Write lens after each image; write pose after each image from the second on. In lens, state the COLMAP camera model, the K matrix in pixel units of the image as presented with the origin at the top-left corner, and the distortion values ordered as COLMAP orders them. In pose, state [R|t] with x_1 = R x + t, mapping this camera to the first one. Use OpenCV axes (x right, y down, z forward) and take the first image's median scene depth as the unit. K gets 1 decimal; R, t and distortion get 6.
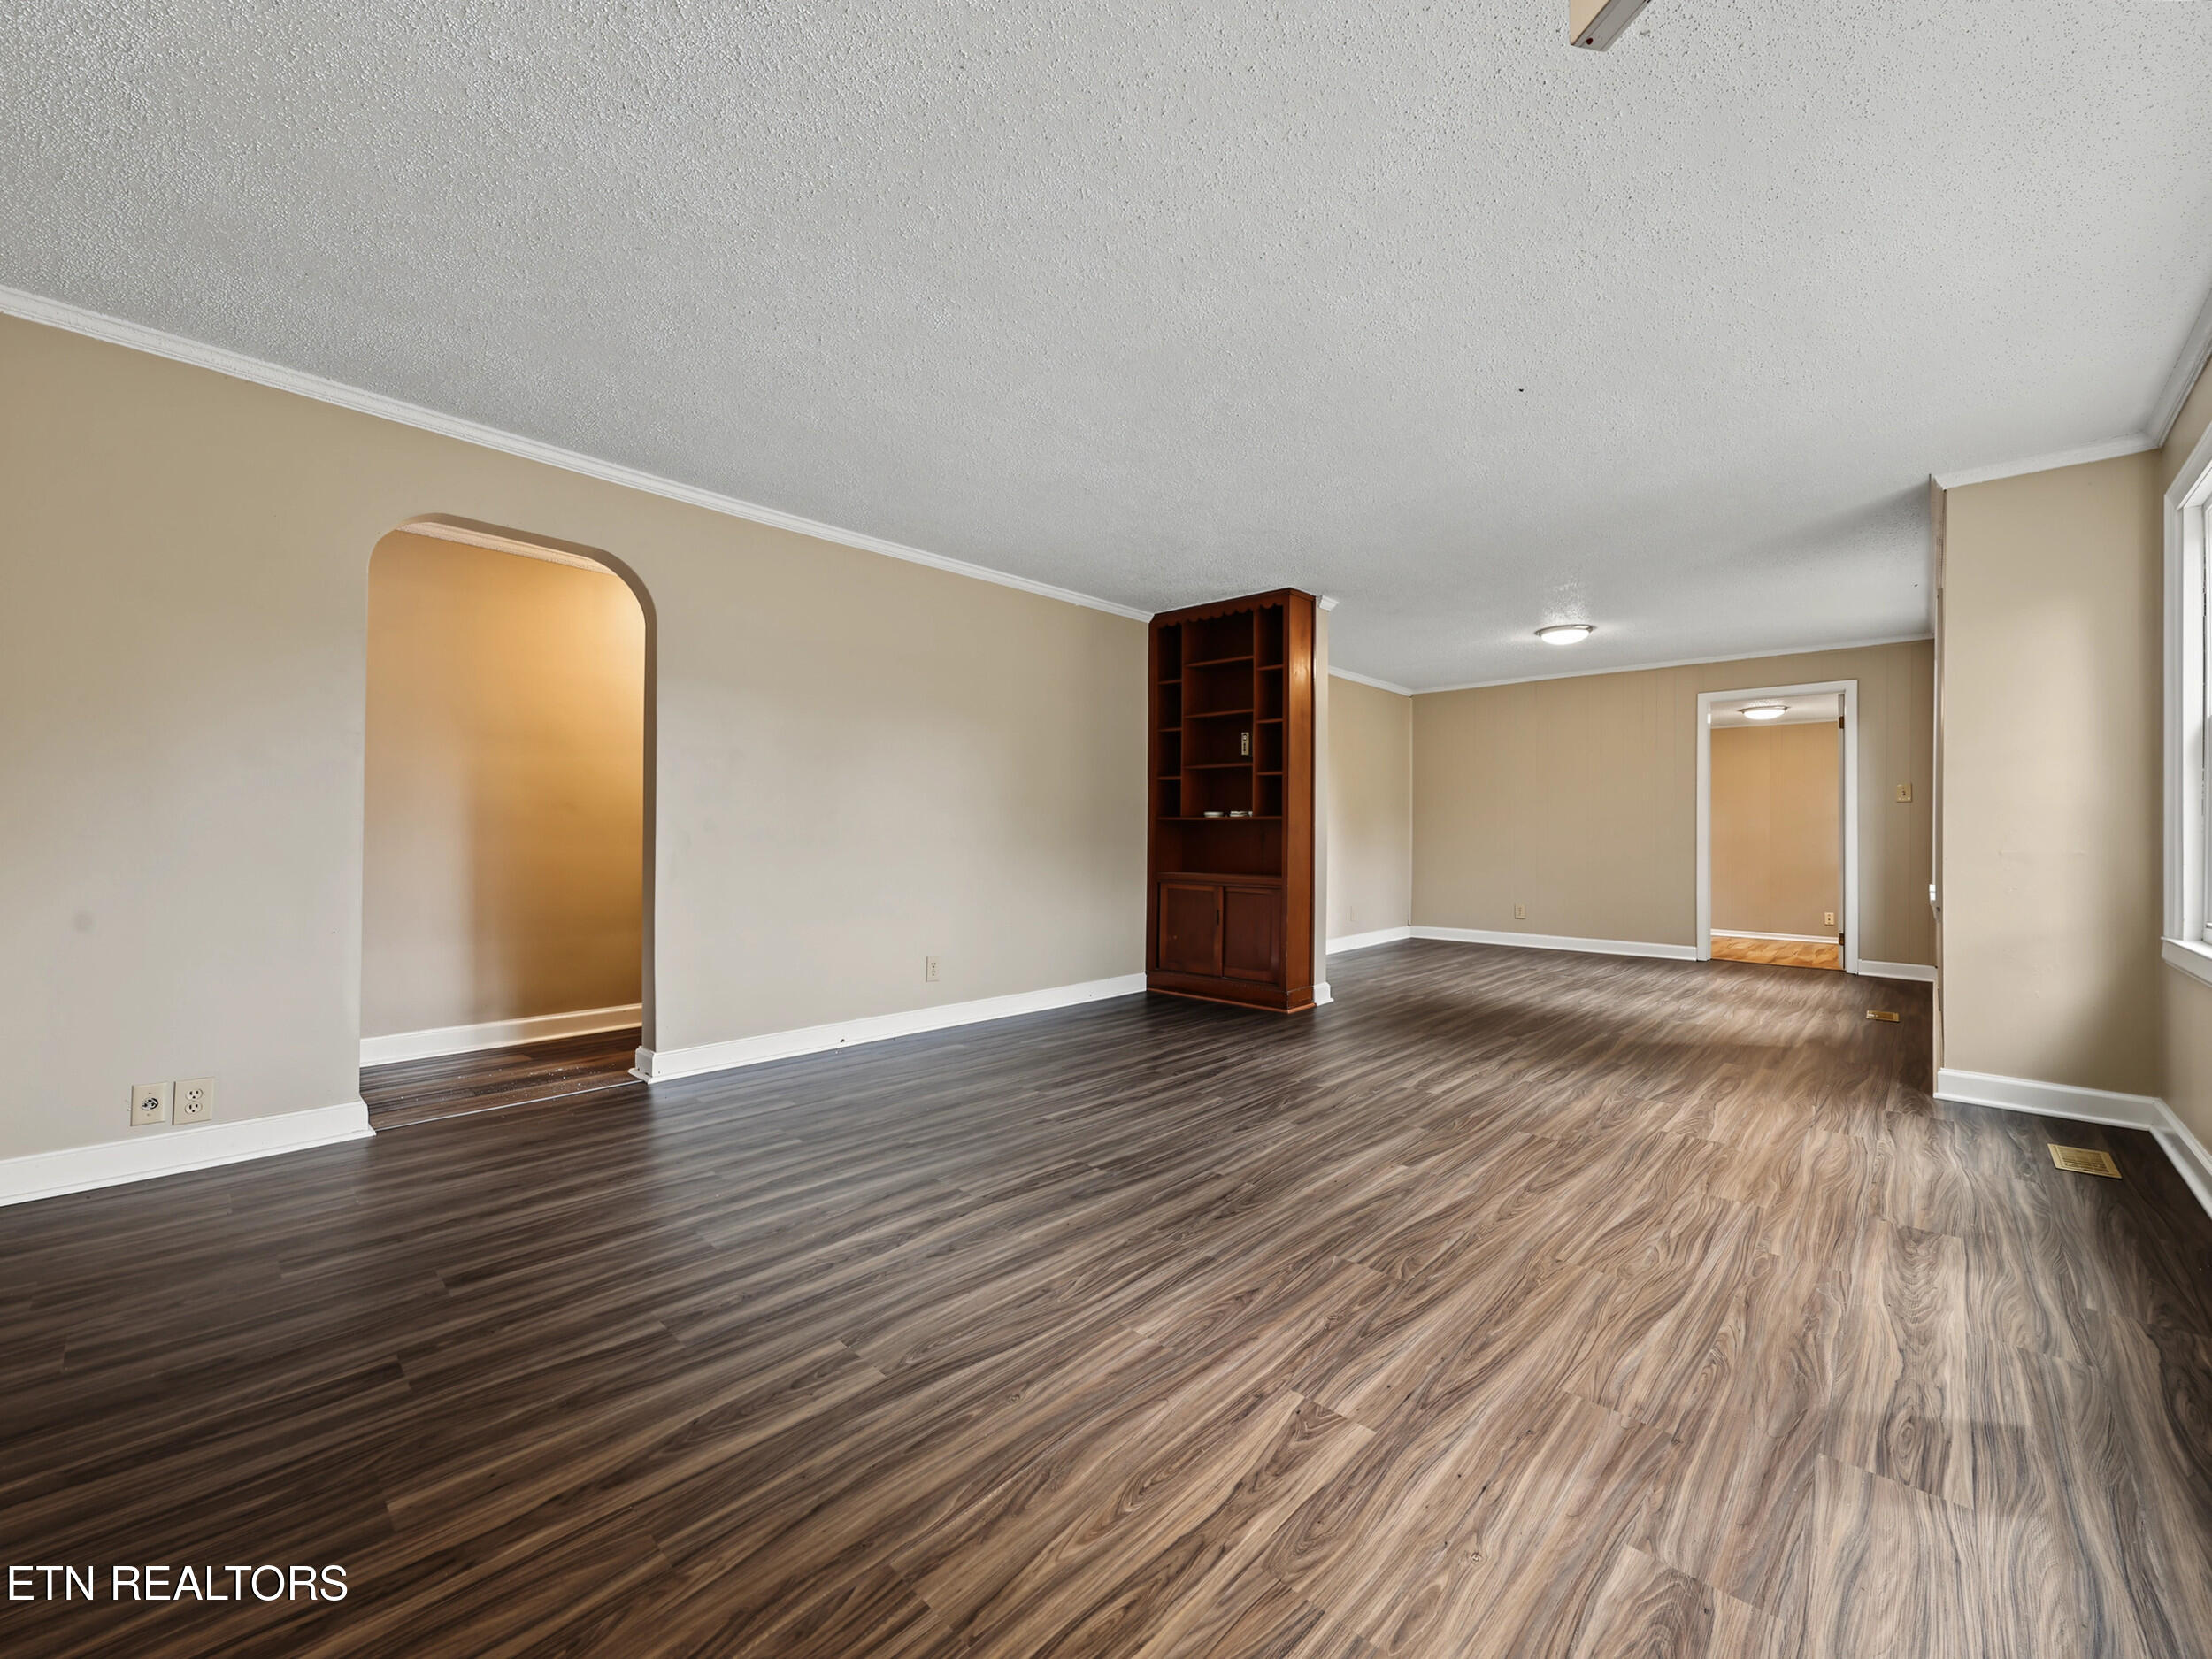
lens RADIAL K [[880.0, 0, 1096.6], [0, 880.0, 846.0], [0, 0, 1]] dist [-0.009642, 0.008749]
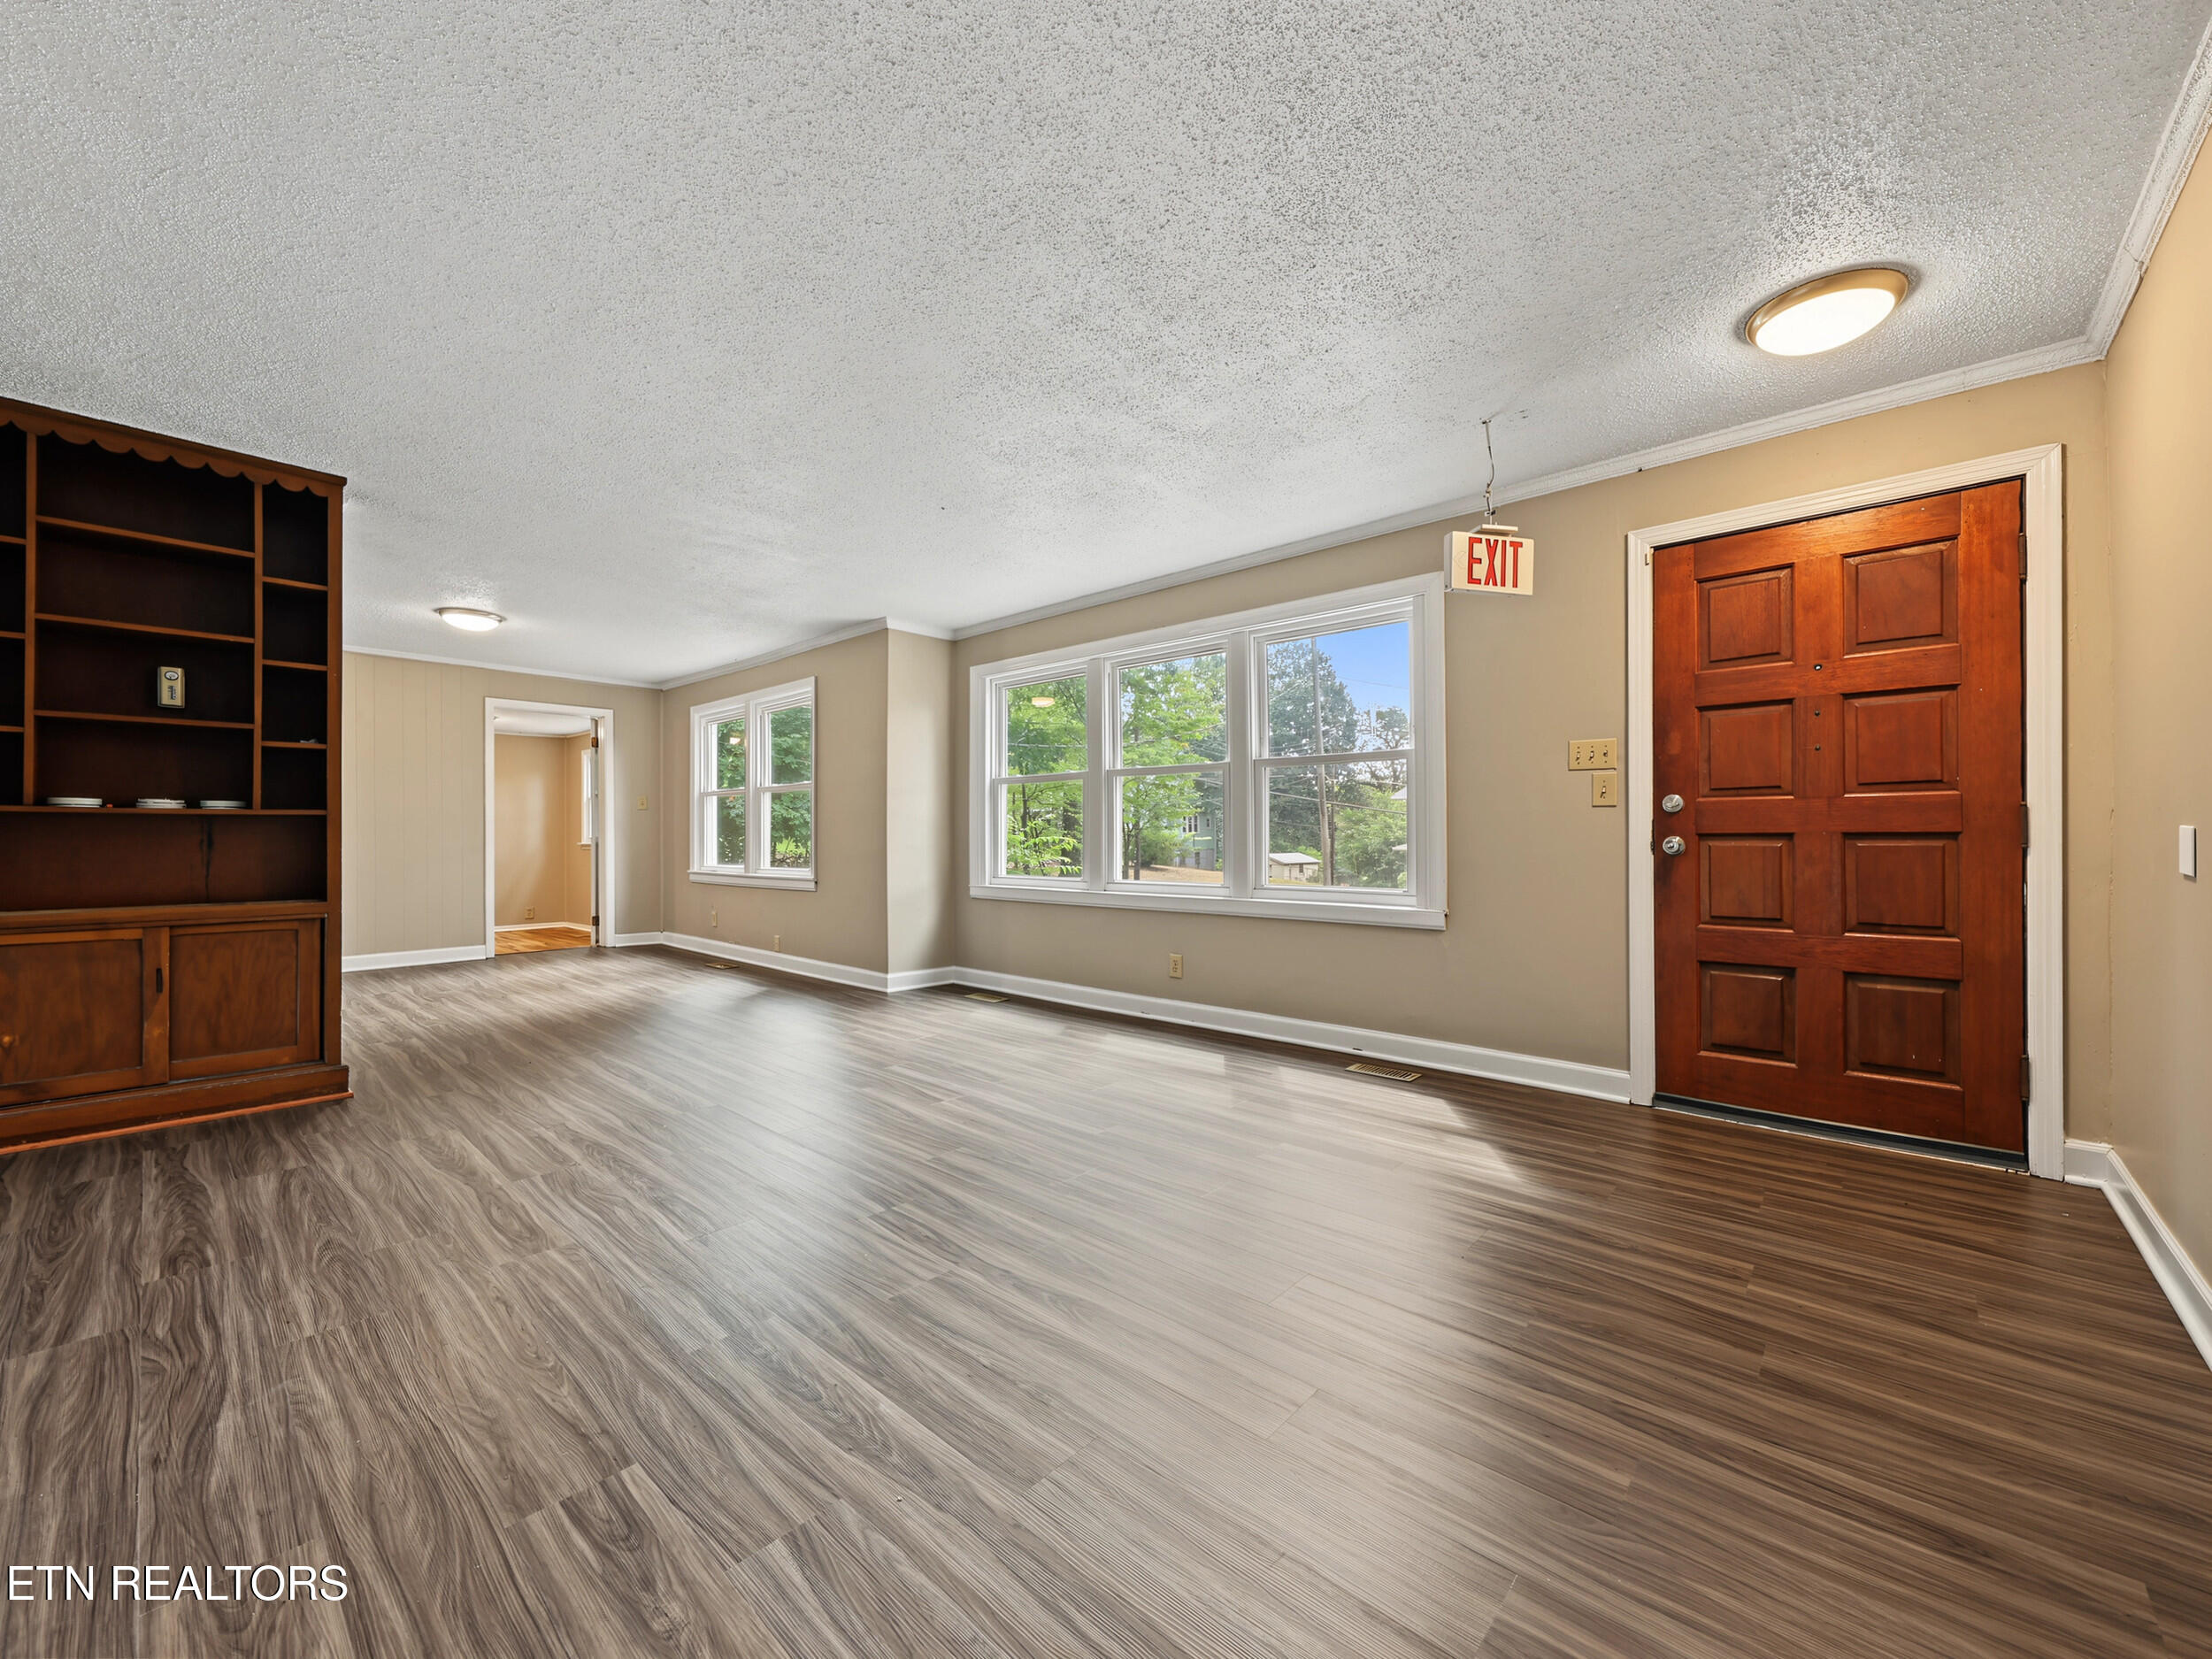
lens RADIAL K [[876.5, 0, 1096.6], [0, 876.5, 833.5], [0, 0, 1]] dist [-0.014206, 0.008037]
pose [[-0.012202, -0.002287, 0.999923, -0.585833], [0.018813, 0.999820, 0.002516, -0.008440], [-0.999749, 0.018842, -0.012157, 0.523102]]
